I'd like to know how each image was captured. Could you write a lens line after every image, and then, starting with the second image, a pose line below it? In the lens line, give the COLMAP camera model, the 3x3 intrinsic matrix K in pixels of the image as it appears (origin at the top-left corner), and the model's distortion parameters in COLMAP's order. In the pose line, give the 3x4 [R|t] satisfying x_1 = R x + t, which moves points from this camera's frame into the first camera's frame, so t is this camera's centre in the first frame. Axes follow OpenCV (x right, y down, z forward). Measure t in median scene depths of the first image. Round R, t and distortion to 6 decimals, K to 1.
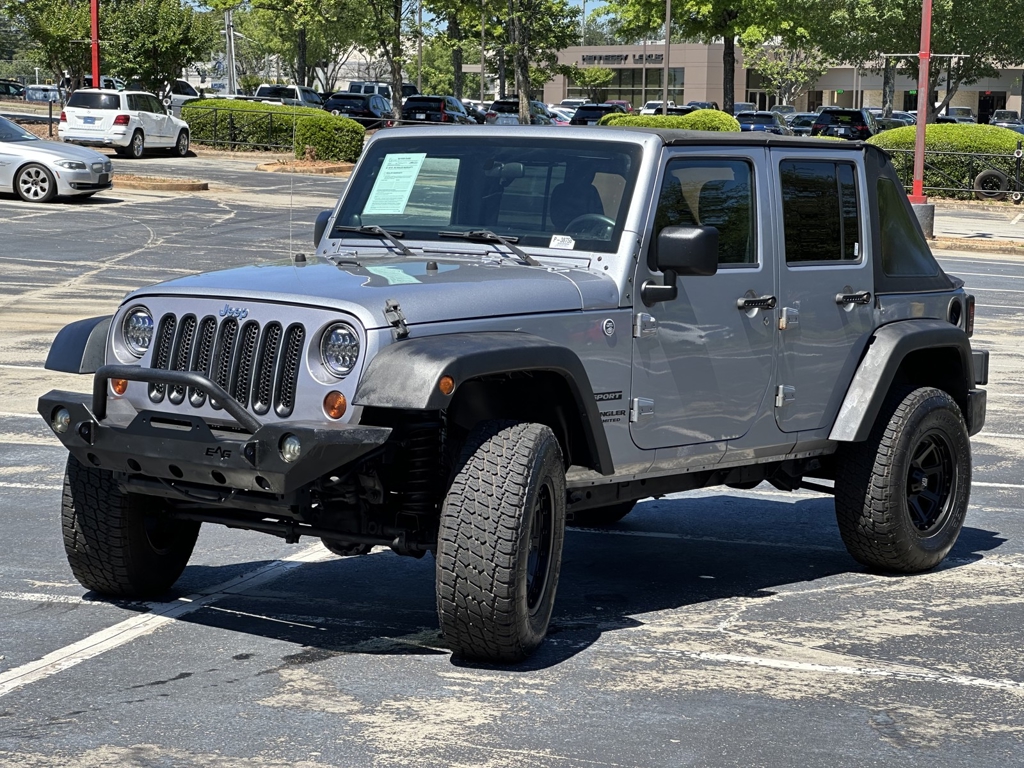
lens RADIAL K [[2267.2, 0, 512.0], [0, 2267.2, 384.0], [0, 0, 1]] dist [-0.061800, 3.412791]
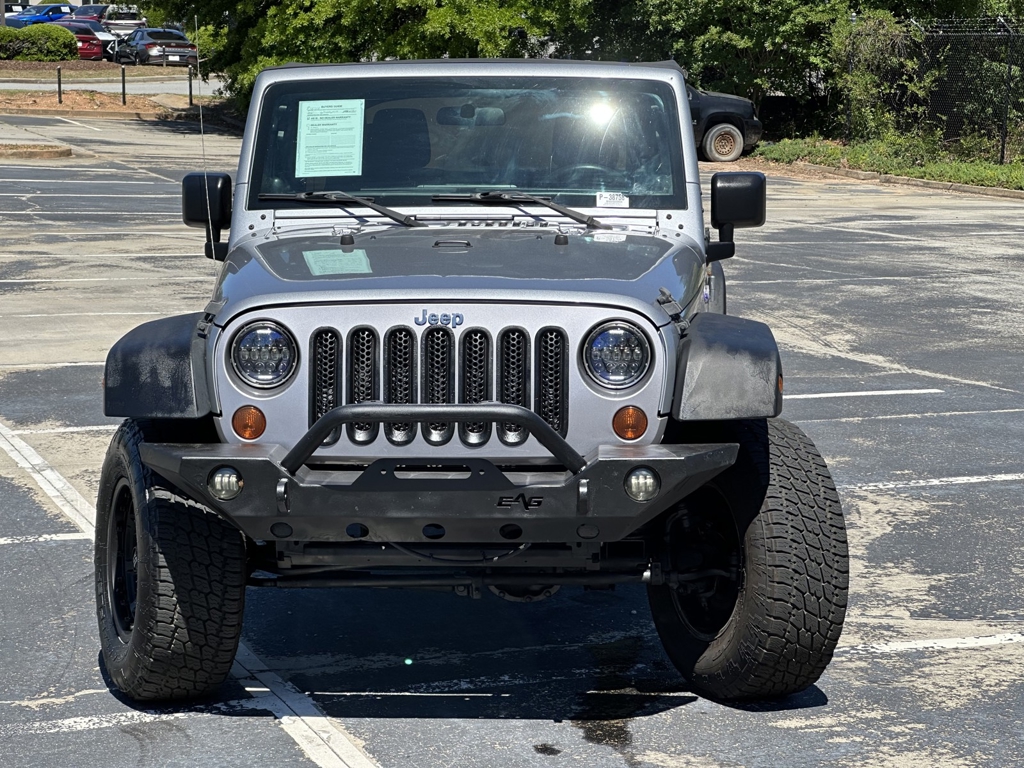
lens RADIAL K [[2267.2, 0, 512.0], [0, 2267.2, 384.0], [0, 0, 1]] dist [-0.061800, 3.412791]
pose [[0.824946, -0.108514, 0.554697, -0.515939], [0.080134, 0.993938, 0.075266, -0.063622], [-0.559502, -0.017641, 0.828641, 0.321657]]
